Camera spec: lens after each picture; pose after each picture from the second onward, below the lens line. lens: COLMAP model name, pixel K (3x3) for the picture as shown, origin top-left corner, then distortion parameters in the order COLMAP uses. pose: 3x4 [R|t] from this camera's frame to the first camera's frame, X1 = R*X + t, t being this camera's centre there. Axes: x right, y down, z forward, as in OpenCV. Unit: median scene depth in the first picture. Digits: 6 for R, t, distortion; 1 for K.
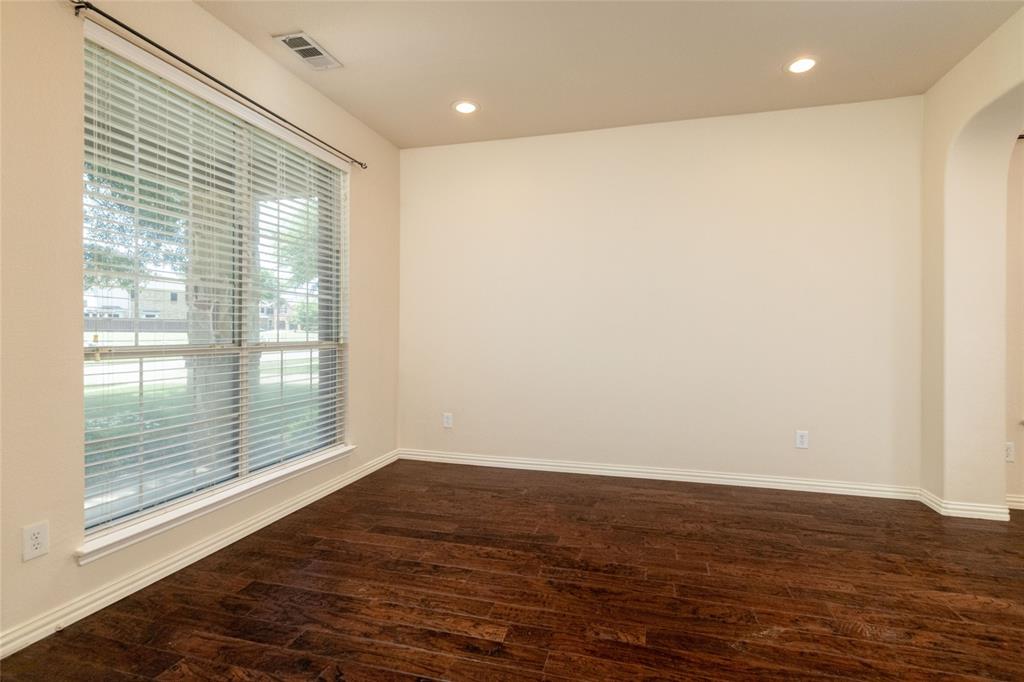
lens RADIAL K [[498.0, 0, 515.6], [0, 498.0, 335.6], [0, 0, 1]] dist [0.001786, 0.000455]
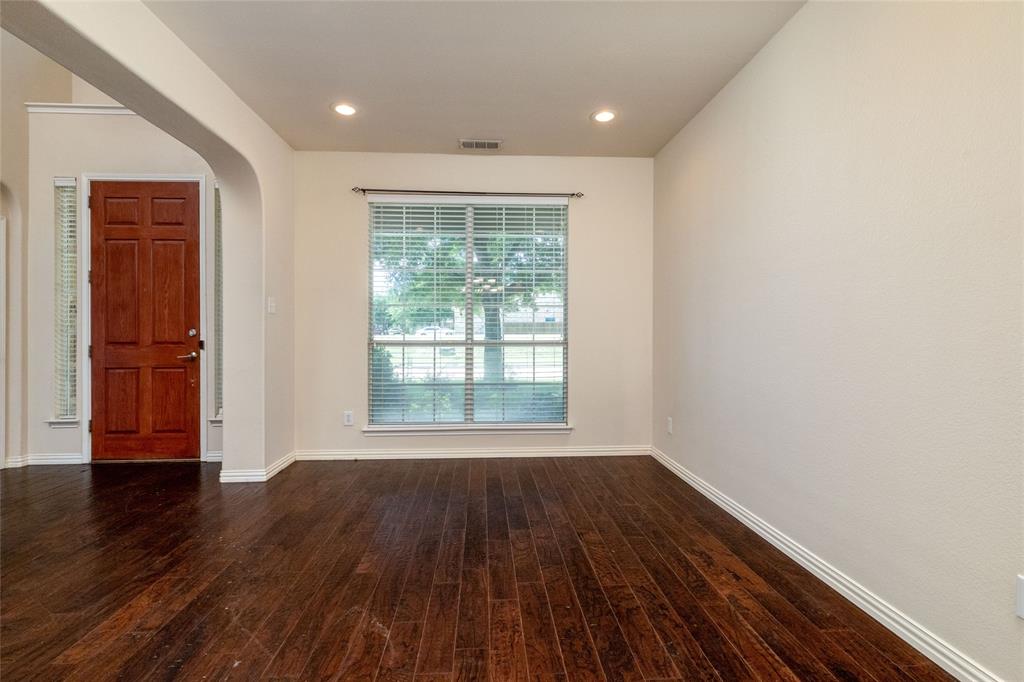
lens RADIAL K [[498.0, 0, 517.4], [0, 498.0, 337.6], [0, 0, 1]] dist [0.001786, 0.000455]
pose [[0.339700, 0.007806, -0.940501, 1.199455], [-0.008153, 0.999952, 0.005355, -0.002631], [0.940498, 0.005848, 0.339748, 0.705475]]
